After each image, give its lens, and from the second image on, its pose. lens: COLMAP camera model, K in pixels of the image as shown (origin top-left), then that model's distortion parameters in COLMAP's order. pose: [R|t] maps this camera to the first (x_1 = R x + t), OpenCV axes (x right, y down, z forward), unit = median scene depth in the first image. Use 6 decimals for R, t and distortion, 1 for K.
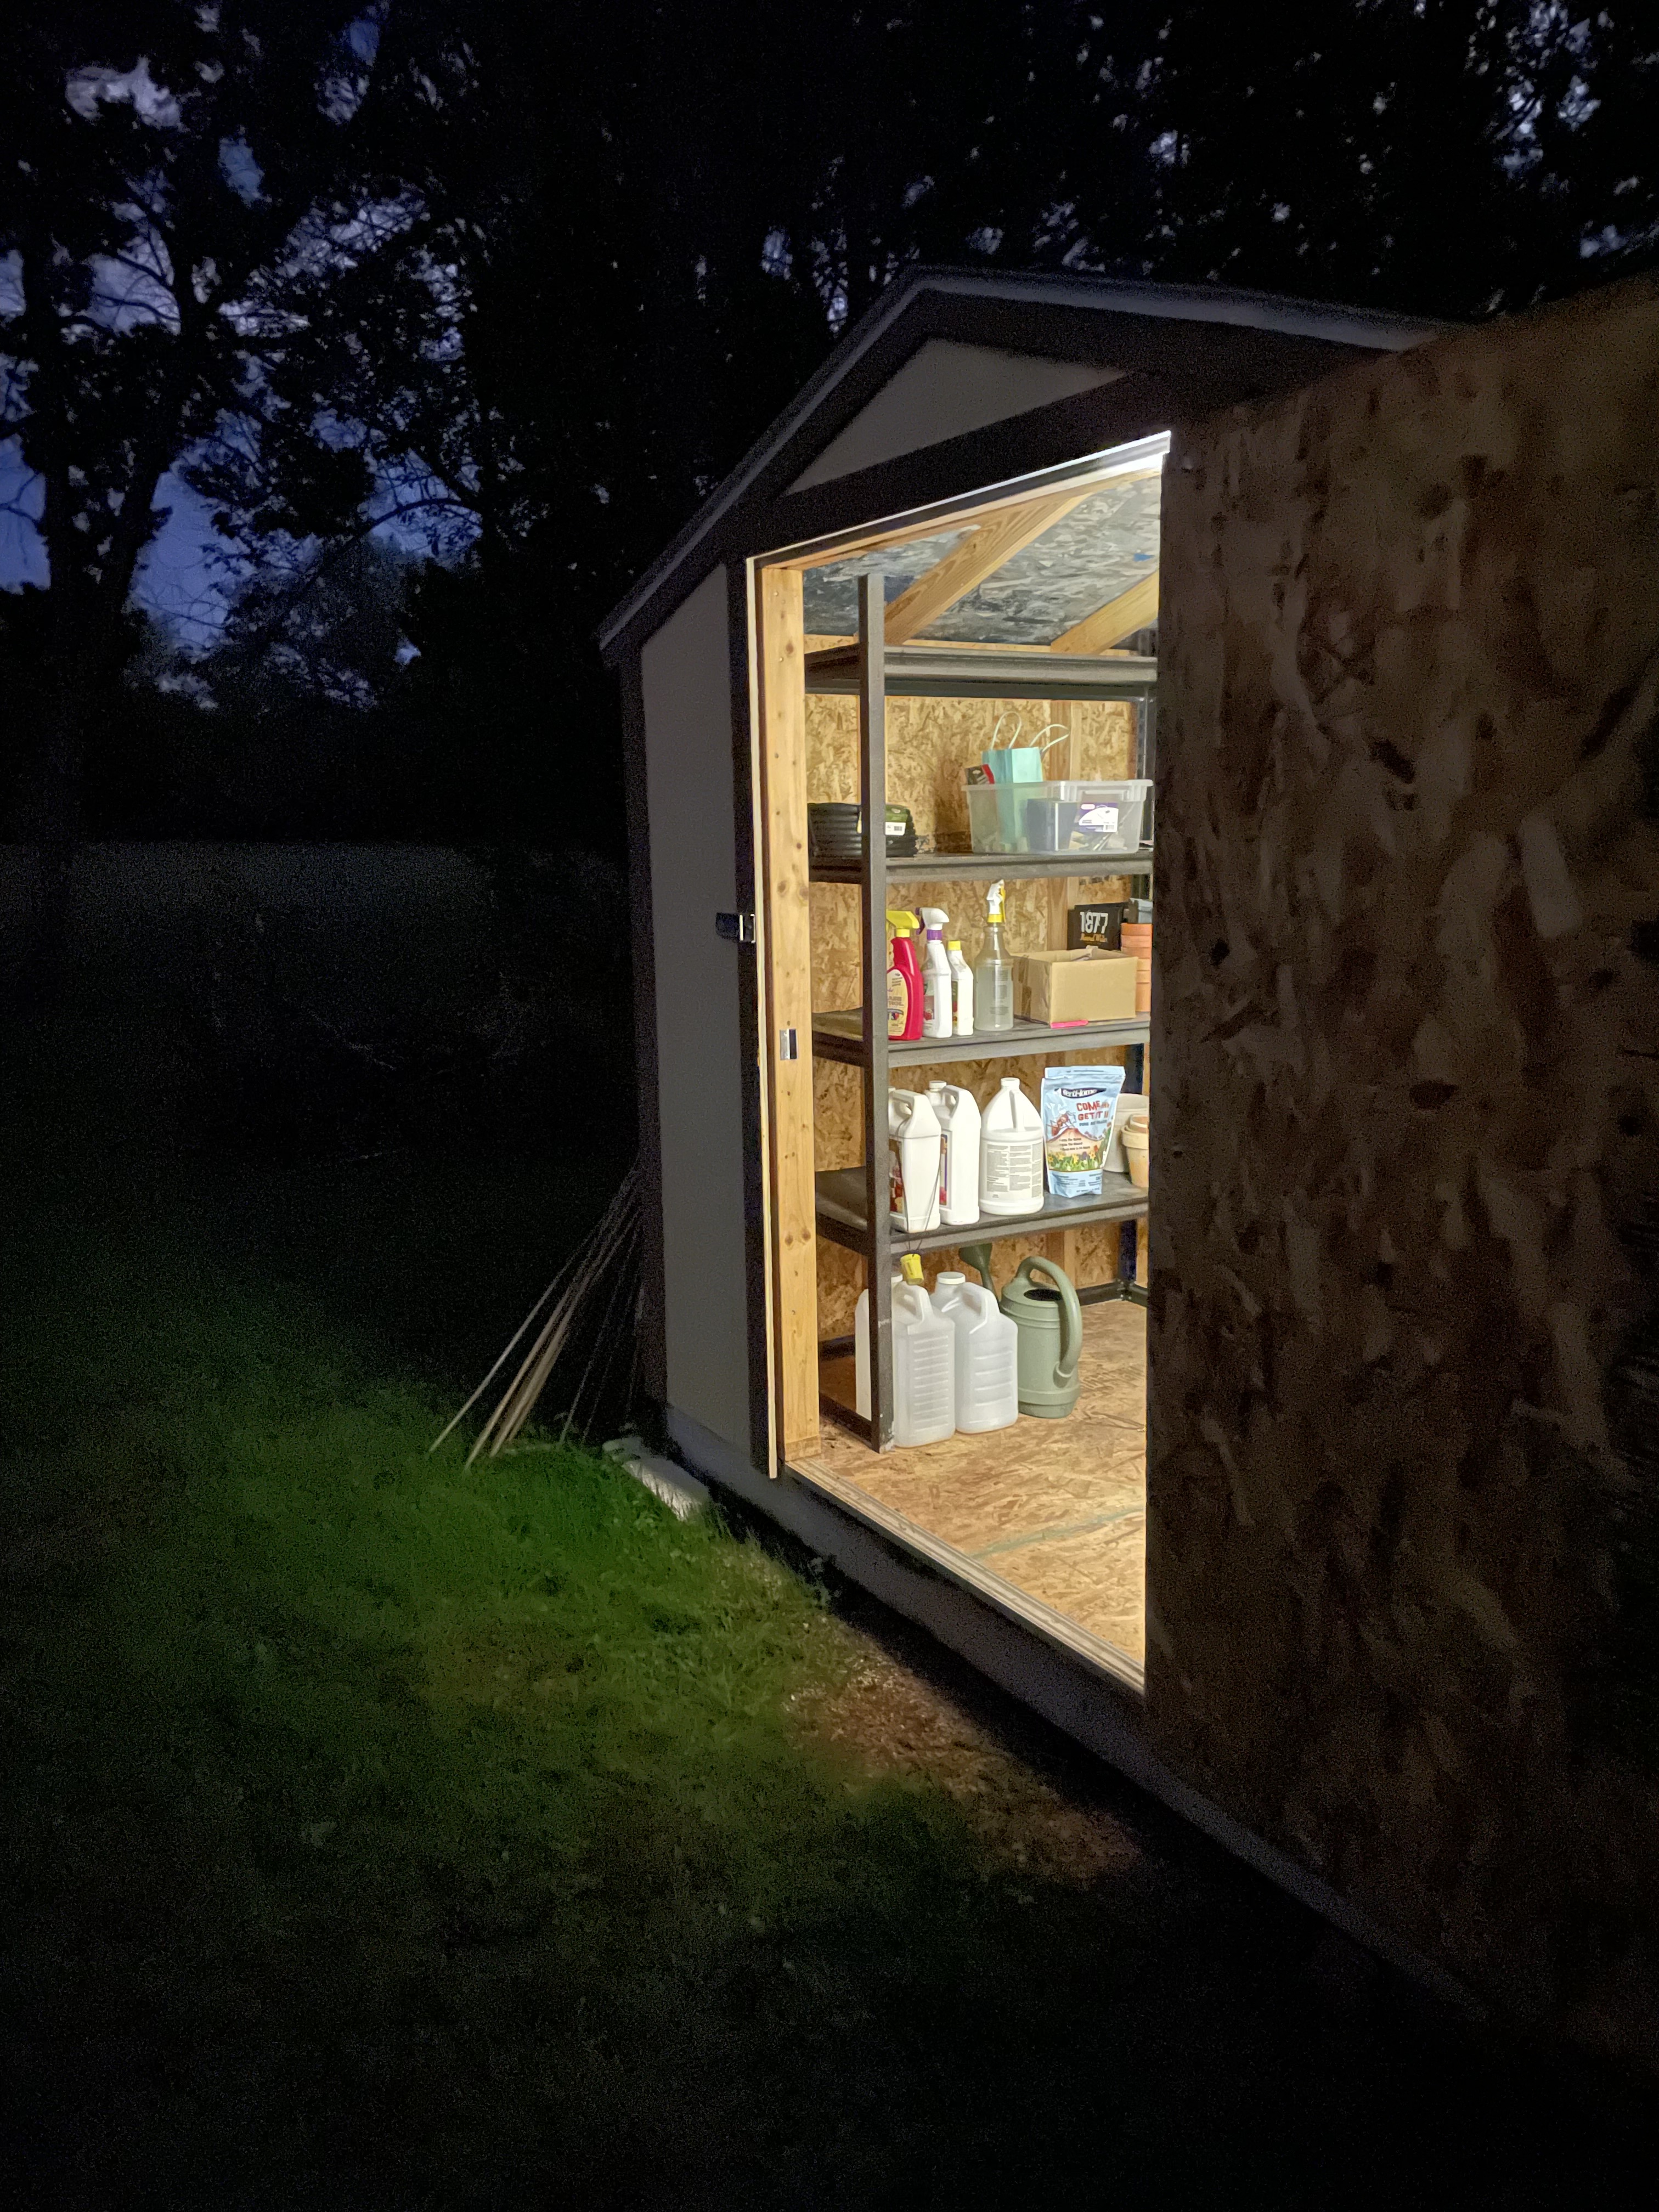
lens RADIAL K [[1683.6, 0, 829.5], [0, 1683.6, 1106.0], [0, 0, 1]] dist [0.088307, -0.107001]
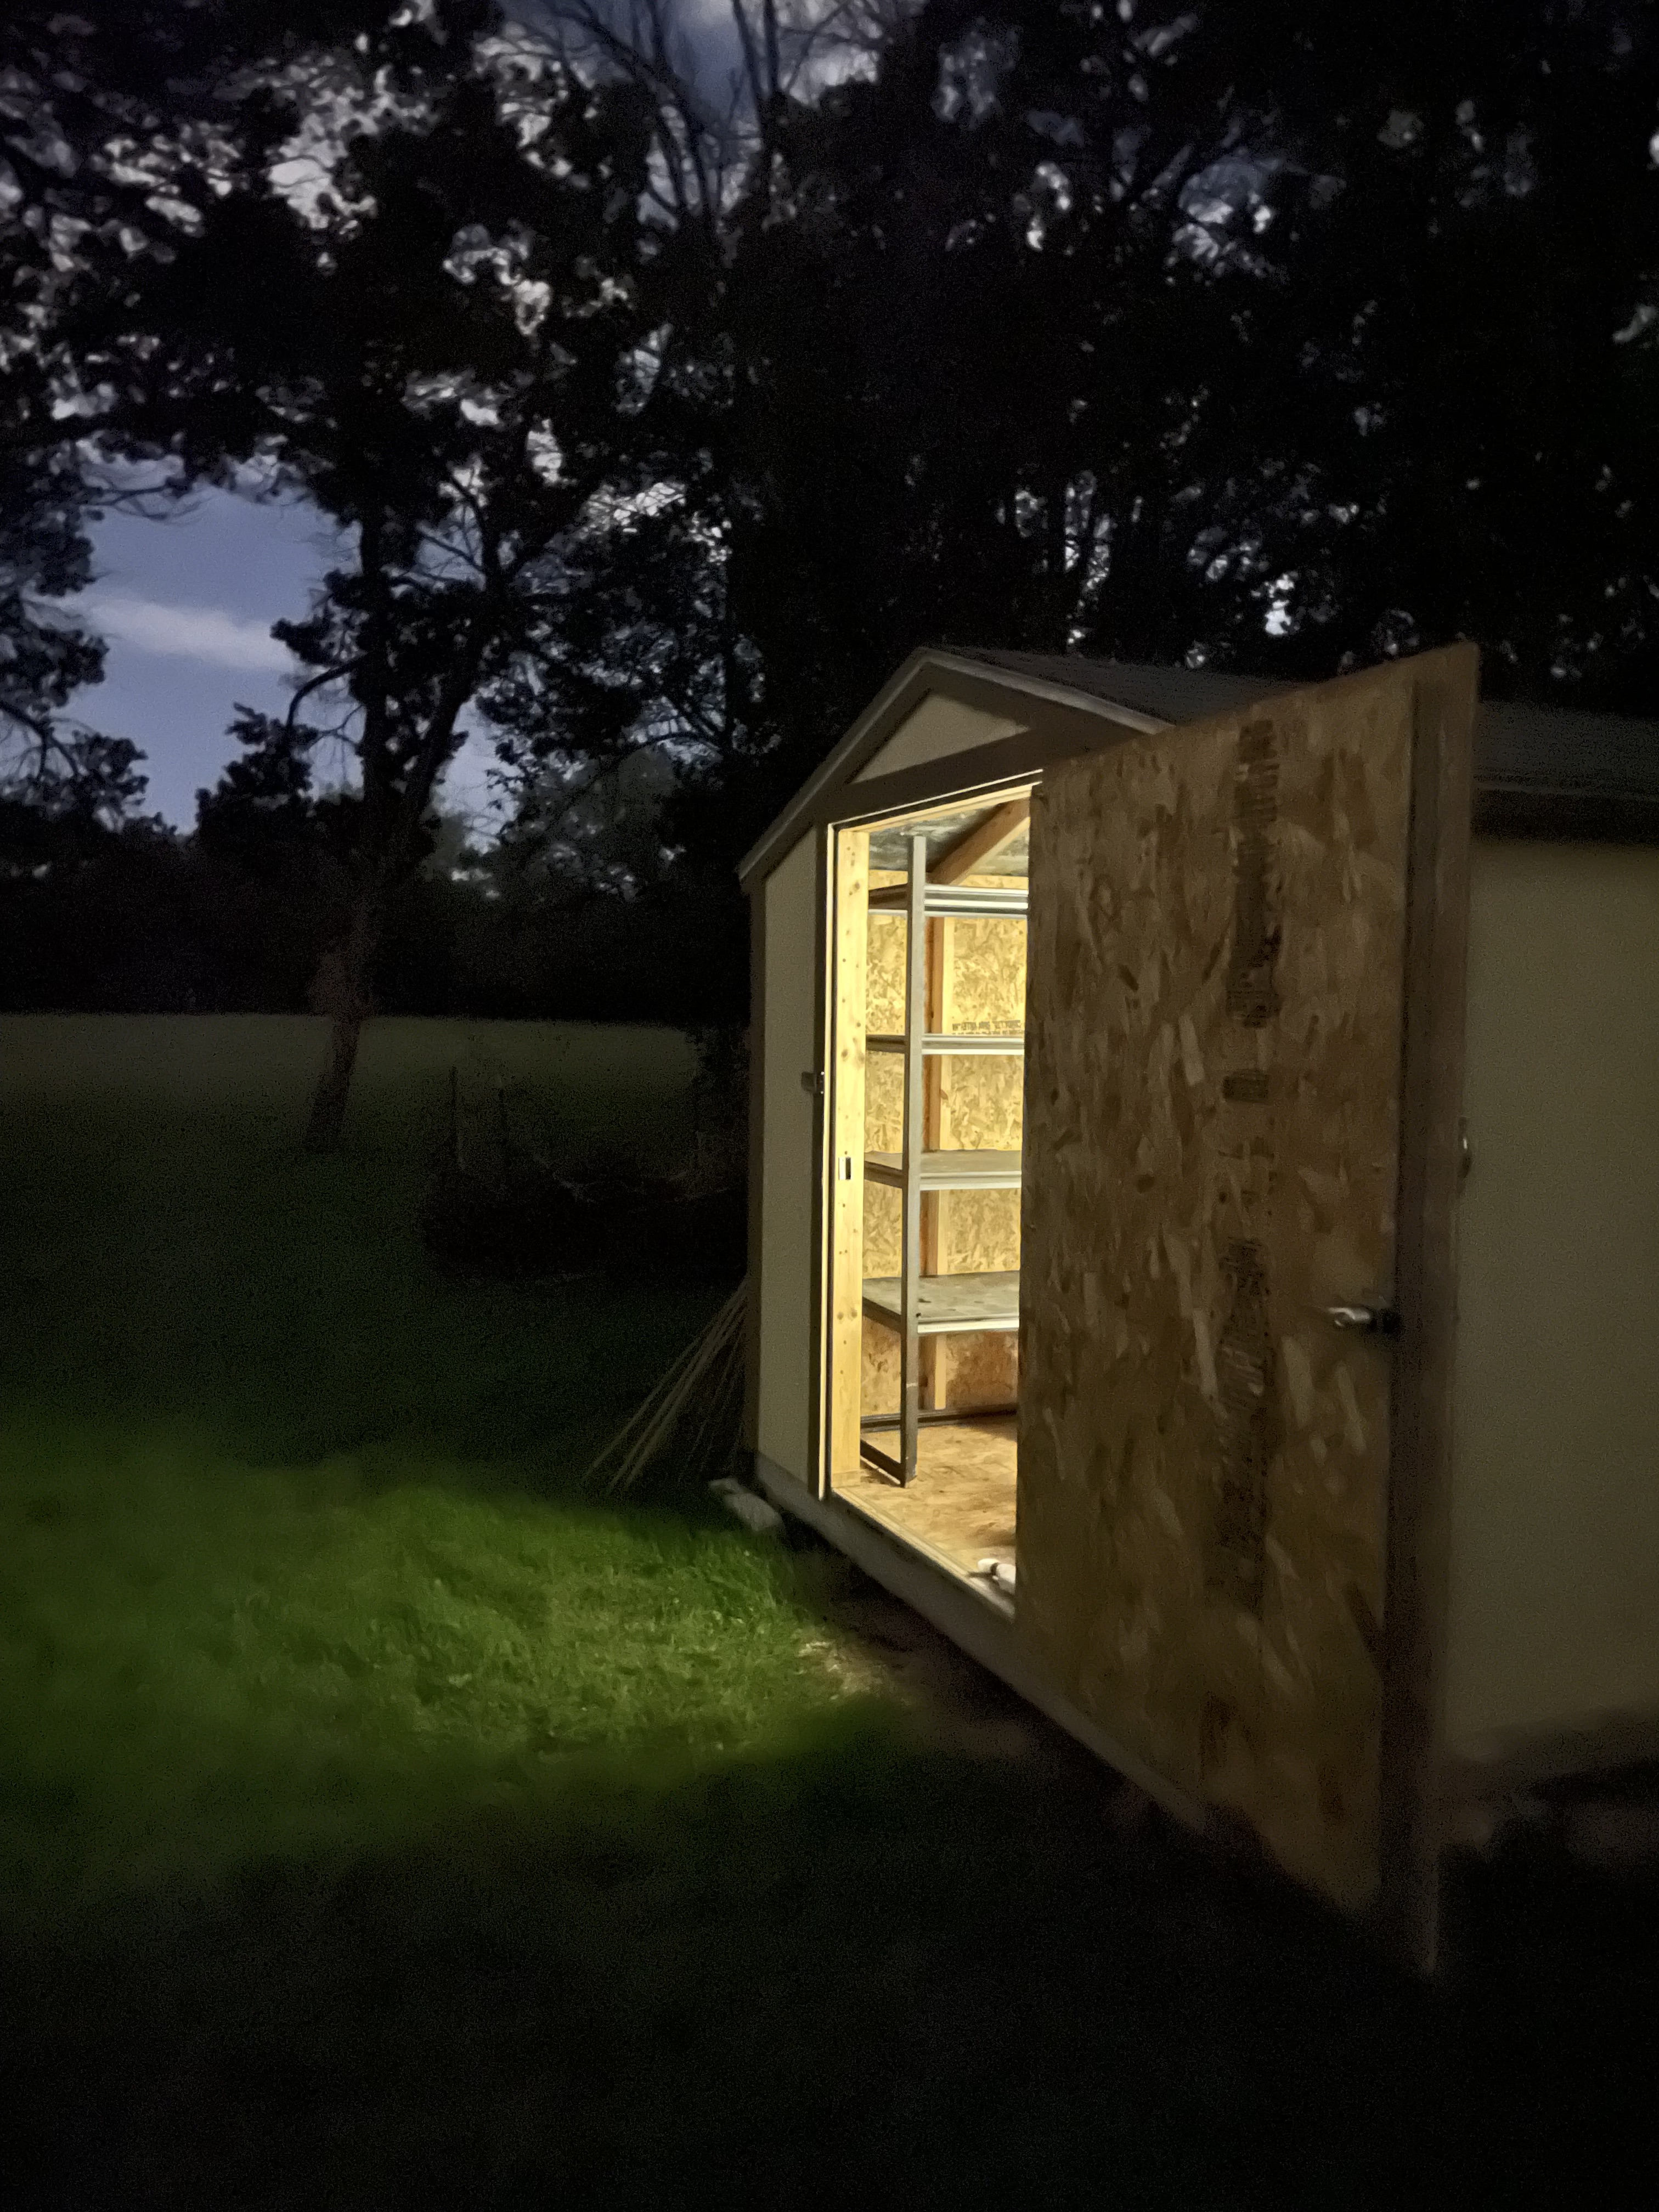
lens RADIAL K [[1683.6, 0, 829.5], [0, 1683.6, 1106.0], [0, 0, 1]] dist [0.088307, -0.107001]
pose [[0.989011, 0.038209, -0.142817, 0.149447], [-0.053796, 0.992811, -0.106924, 0.056463], [0.137704, 0.113432, 0.983957, -0.327566]]
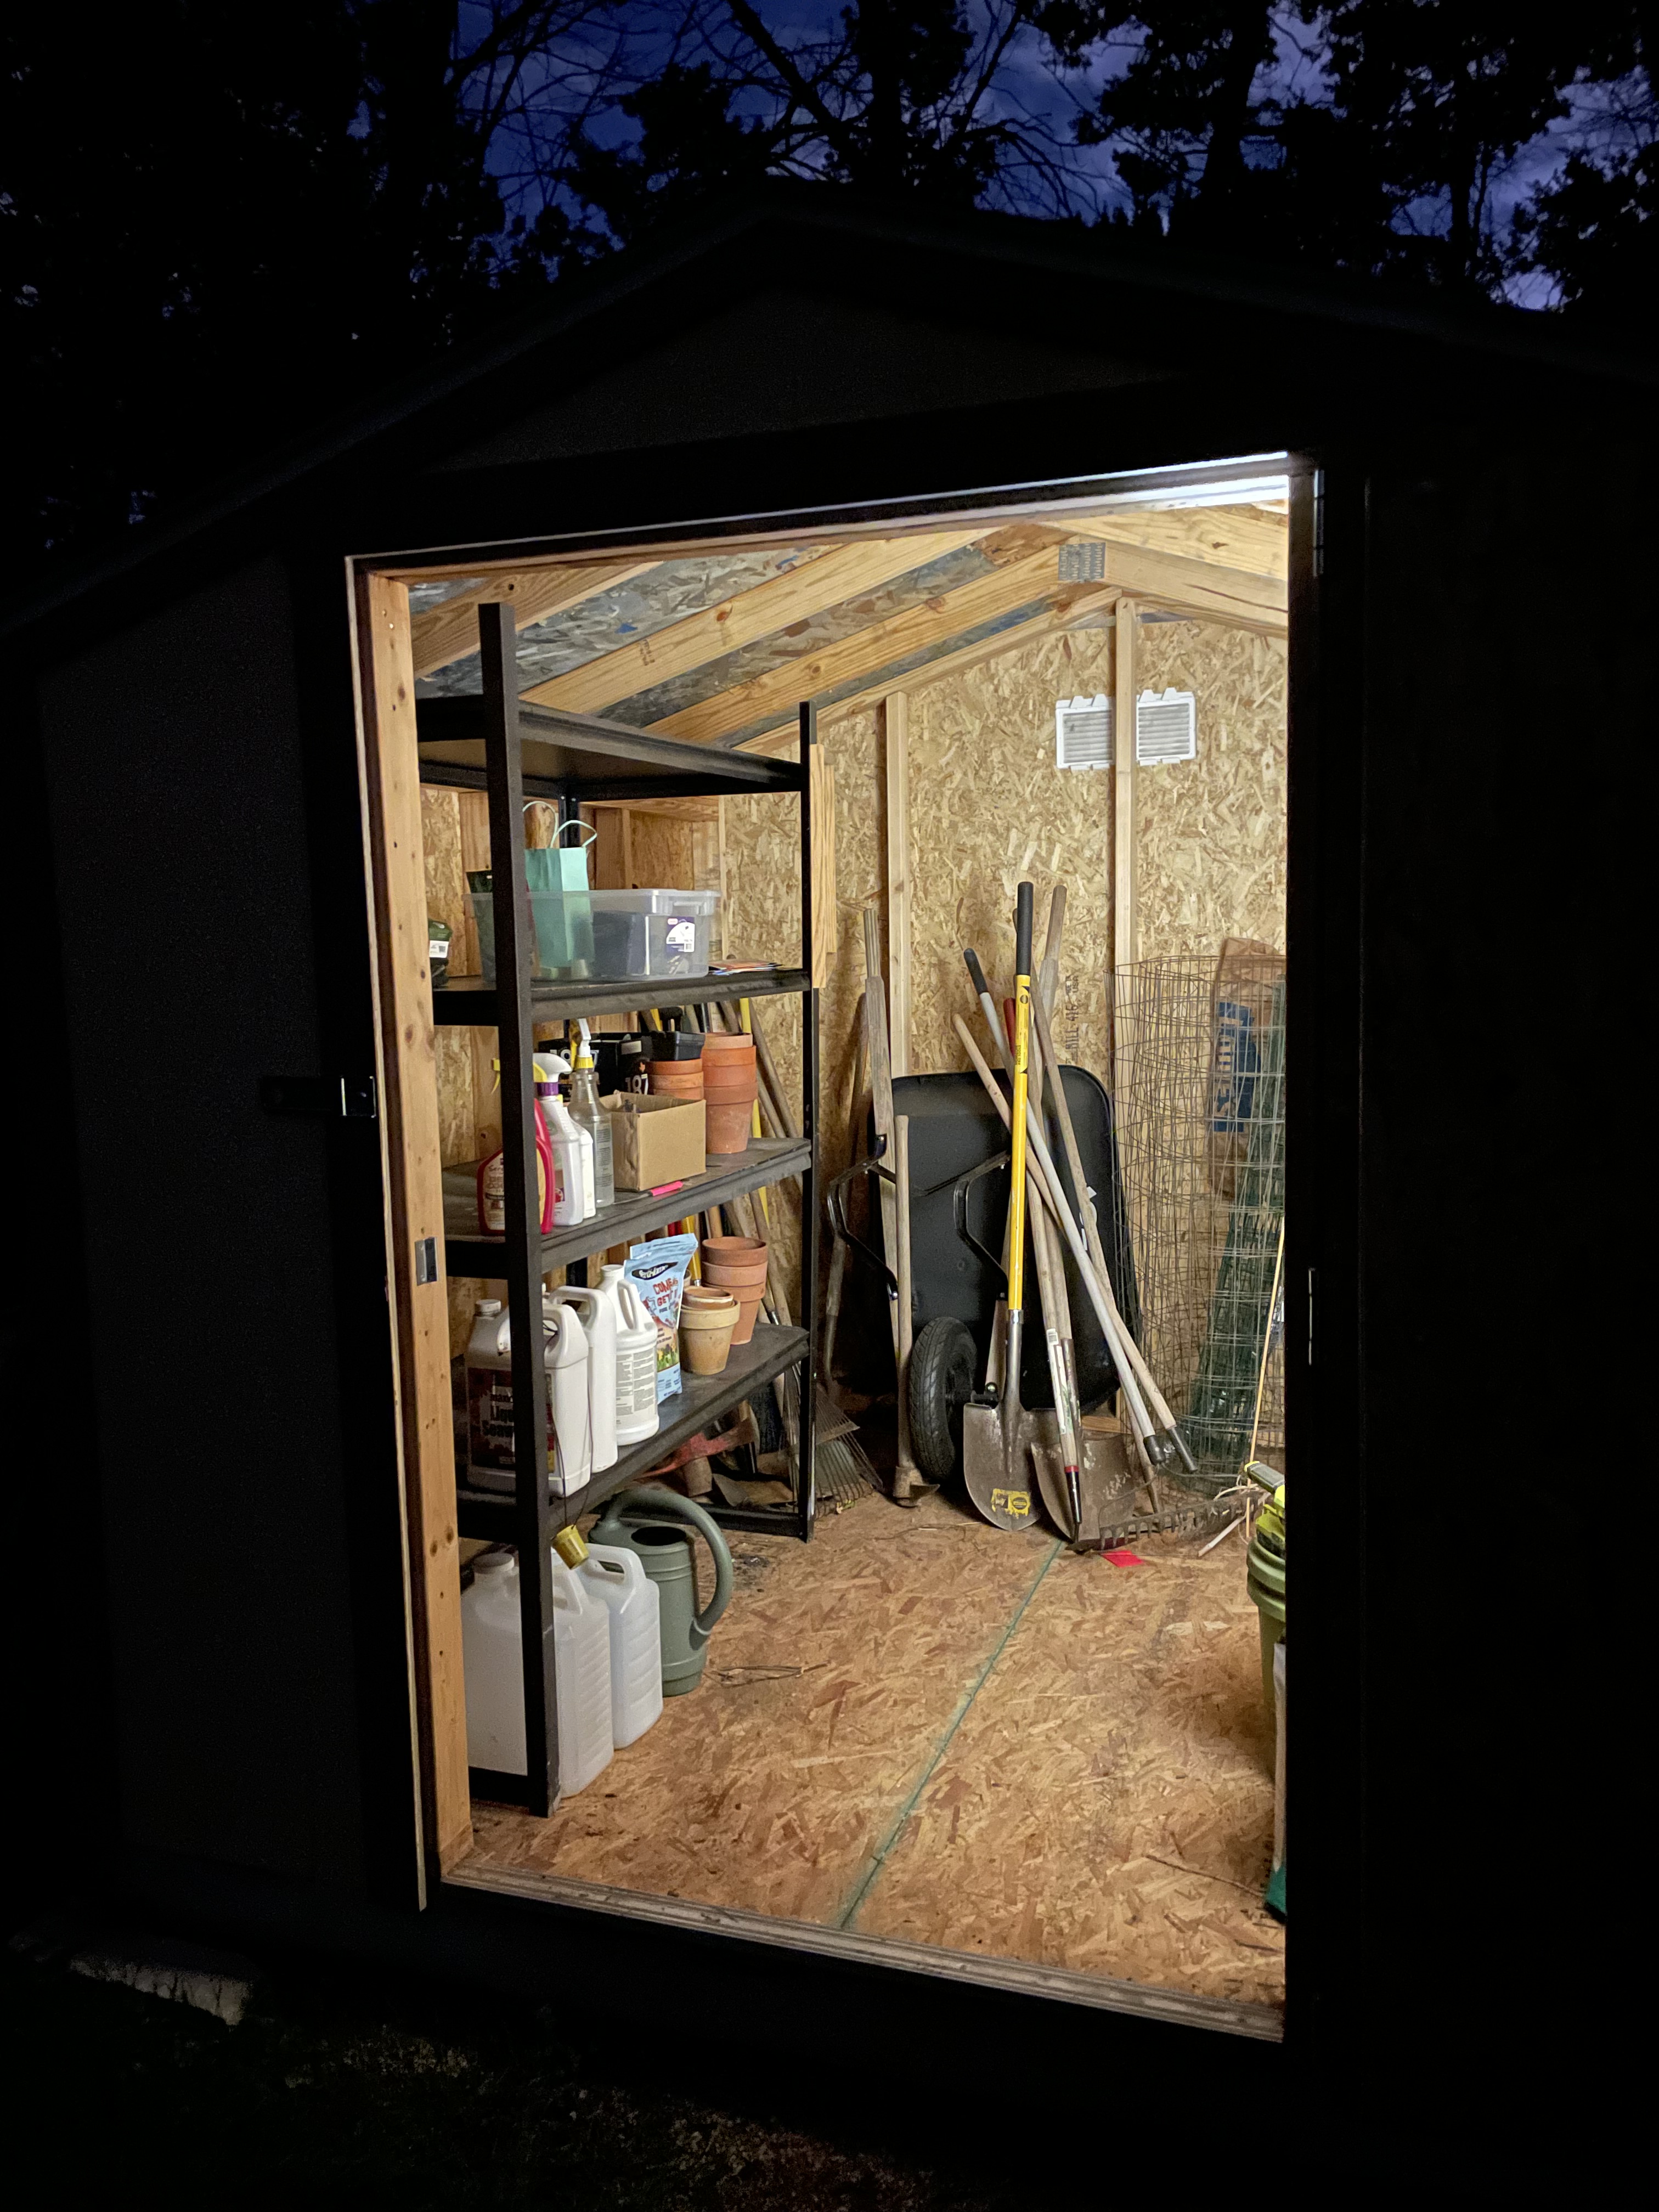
lens RADIAL K [[1683.6, 0, 829.5], [0, 1683.6, 1106.0], [0, 0, 1]] dist [0.088307, -0.107001]
pose [[0.768190, -0.071853, 0.636177, -0.320132], [0.116652, 0.992757, -0.028732, -0.058437], [-0.629505, 0.096283, 0.771008, 0.346957]]
